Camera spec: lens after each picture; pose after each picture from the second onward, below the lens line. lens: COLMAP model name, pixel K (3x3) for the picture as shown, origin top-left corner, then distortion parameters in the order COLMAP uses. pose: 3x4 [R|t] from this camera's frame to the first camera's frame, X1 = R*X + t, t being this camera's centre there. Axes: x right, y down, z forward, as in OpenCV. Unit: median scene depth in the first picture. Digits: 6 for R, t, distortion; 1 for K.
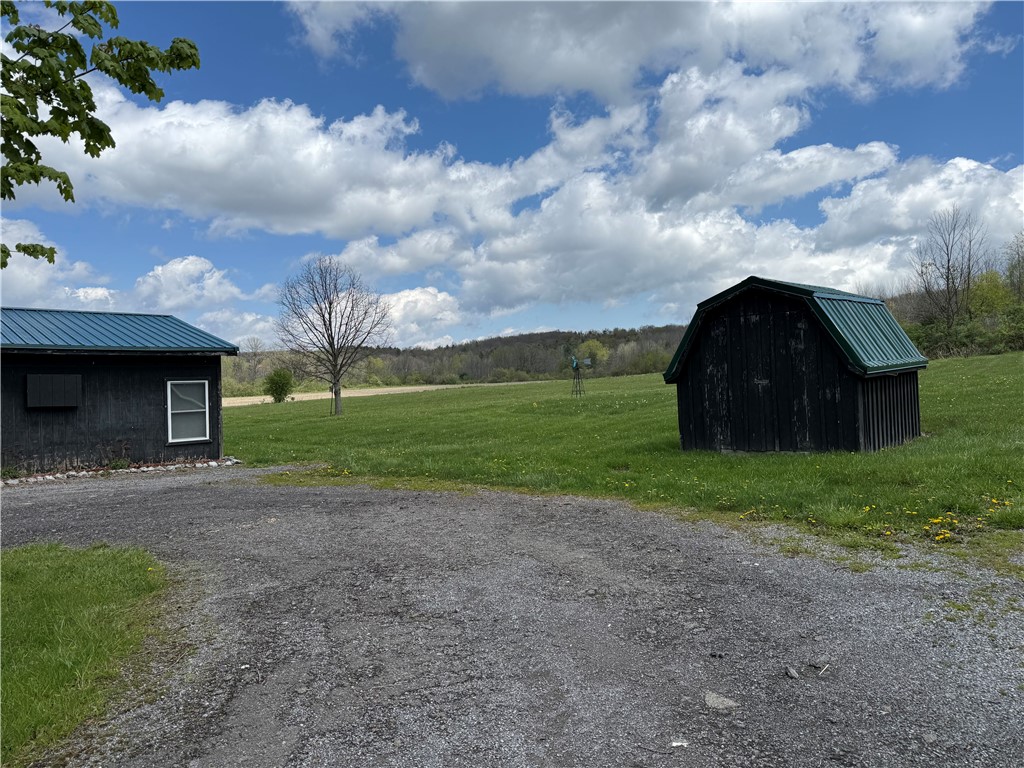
lens RADIAL K [[726.4, 0, 514.9], [0, 726.4, 389.4], [0, 0, 1]] dist [0.021706, -0.017899]
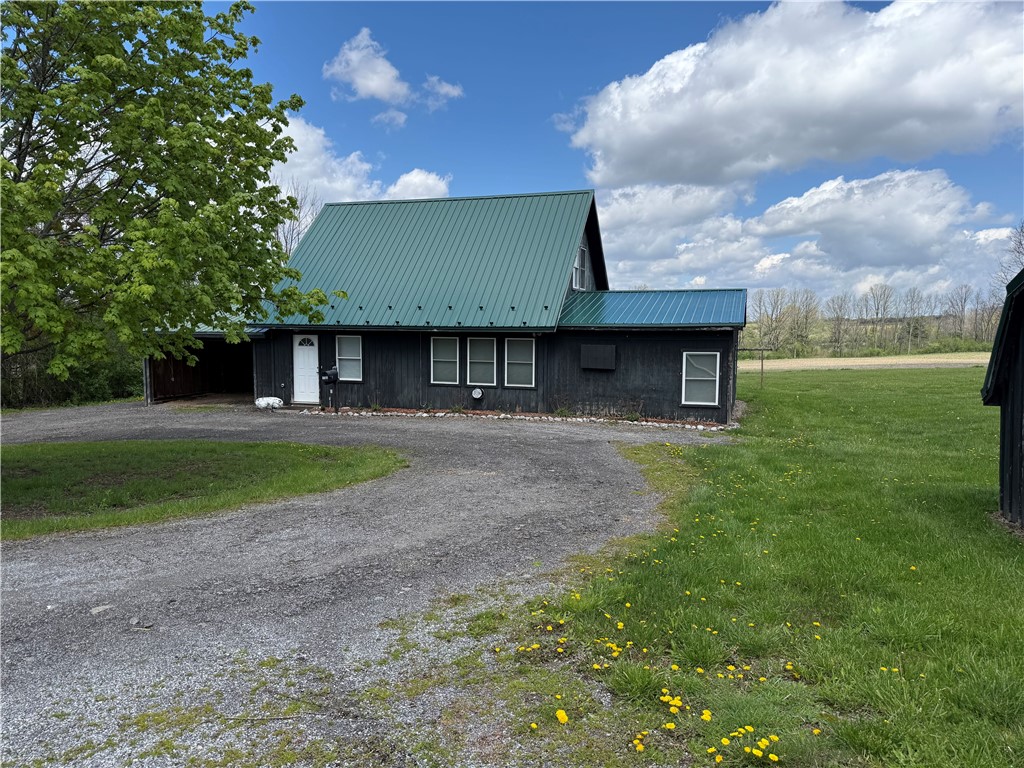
lens RADIAL K [[726.4, 0, 508.9], [0, 726.4, 379.3], [0, 0, 1]] dist [0.021706, -0.017899]
pose [[0.446391, 0.084492, -0.890840, 0.479061], [-0.026741, 0.996347, 0.081099, -0.058950], [0.894438, -0.012380, 0.447020, 0.242016]]
